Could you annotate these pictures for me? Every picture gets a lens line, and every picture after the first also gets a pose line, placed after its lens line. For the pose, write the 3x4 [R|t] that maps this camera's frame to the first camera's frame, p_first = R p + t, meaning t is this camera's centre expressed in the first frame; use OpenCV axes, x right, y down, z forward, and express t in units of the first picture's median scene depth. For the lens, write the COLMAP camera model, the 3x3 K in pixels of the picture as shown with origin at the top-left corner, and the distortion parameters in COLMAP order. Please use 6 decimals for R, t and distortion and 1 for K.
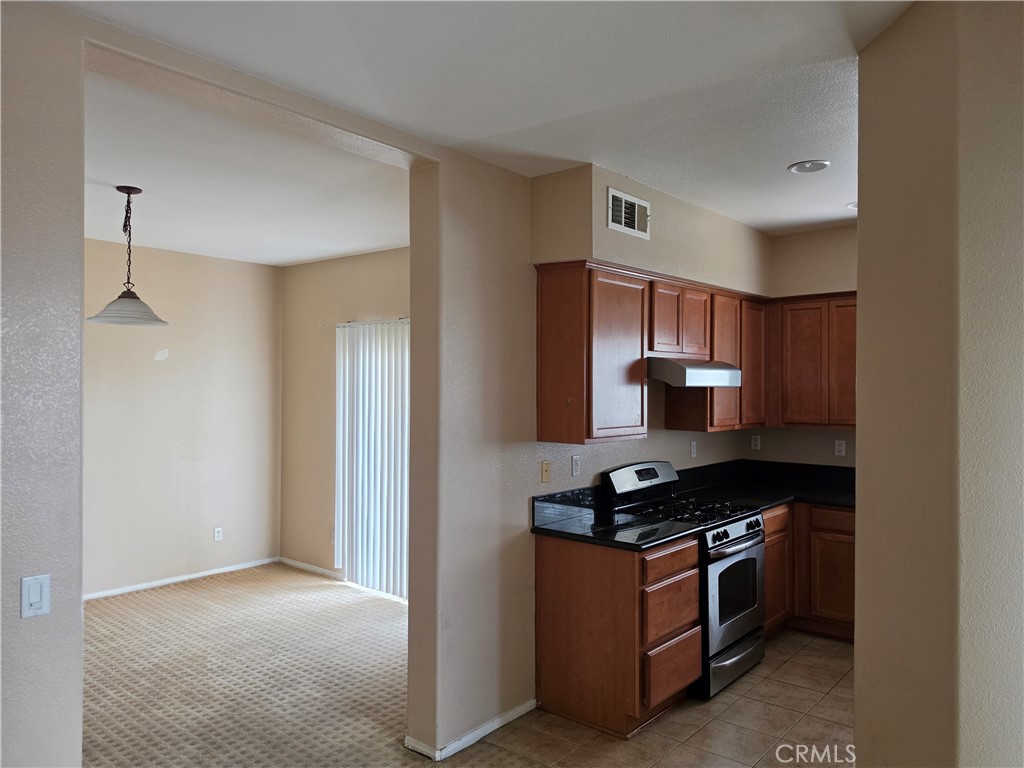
lens RADIAL K [[720.3, 0, 512.0], [0, 720.3, 384.0], [0, 0, 1]] dist [0.000738, -0.003353]
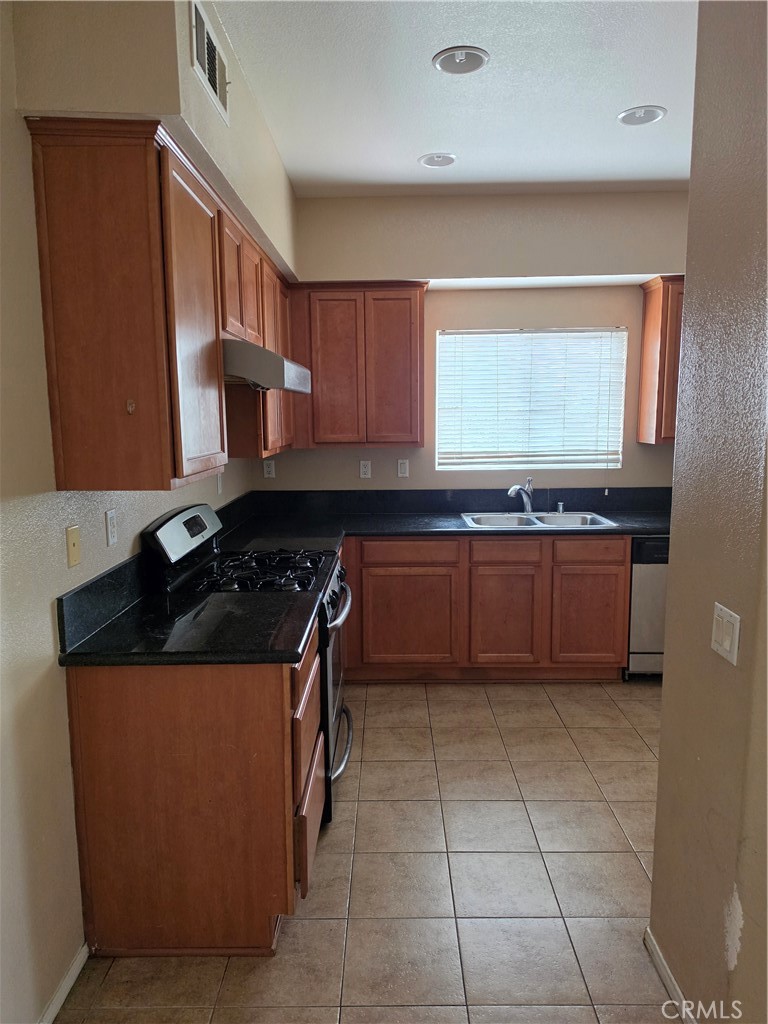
lens RADIAL K [[698.1, 0, 384.0], [0, 698.1, 512.0], [0, 0, 1]] dist [0.065109, -0.082082]
pose [[0.758395, -0.100916, 0.643935, -0.107970], [0.009401, 0.989532, 0.144005, 0.023514], [-0.651727, -0.103159, 0.751406, 0.449981]]
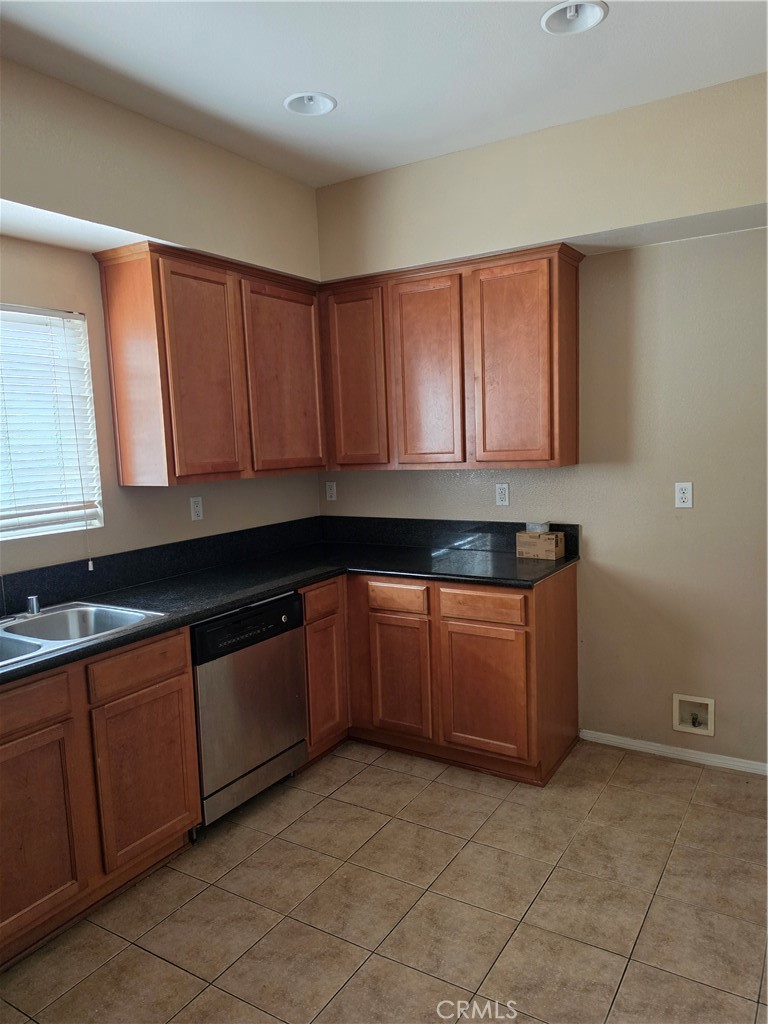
lens RADIAL K [[720.3, 0, 385.4], [0, 720.3, 519.8], [0, 0, 1]] dist [0.000738, -0.003353]
pose [[-0.164107, -0.113574, 0.979883, 0.137622], [0.033622, 0.992129, 0.120625, 0.031513], [-0.985869, 0.052741, -0.158997, 0.920146]]
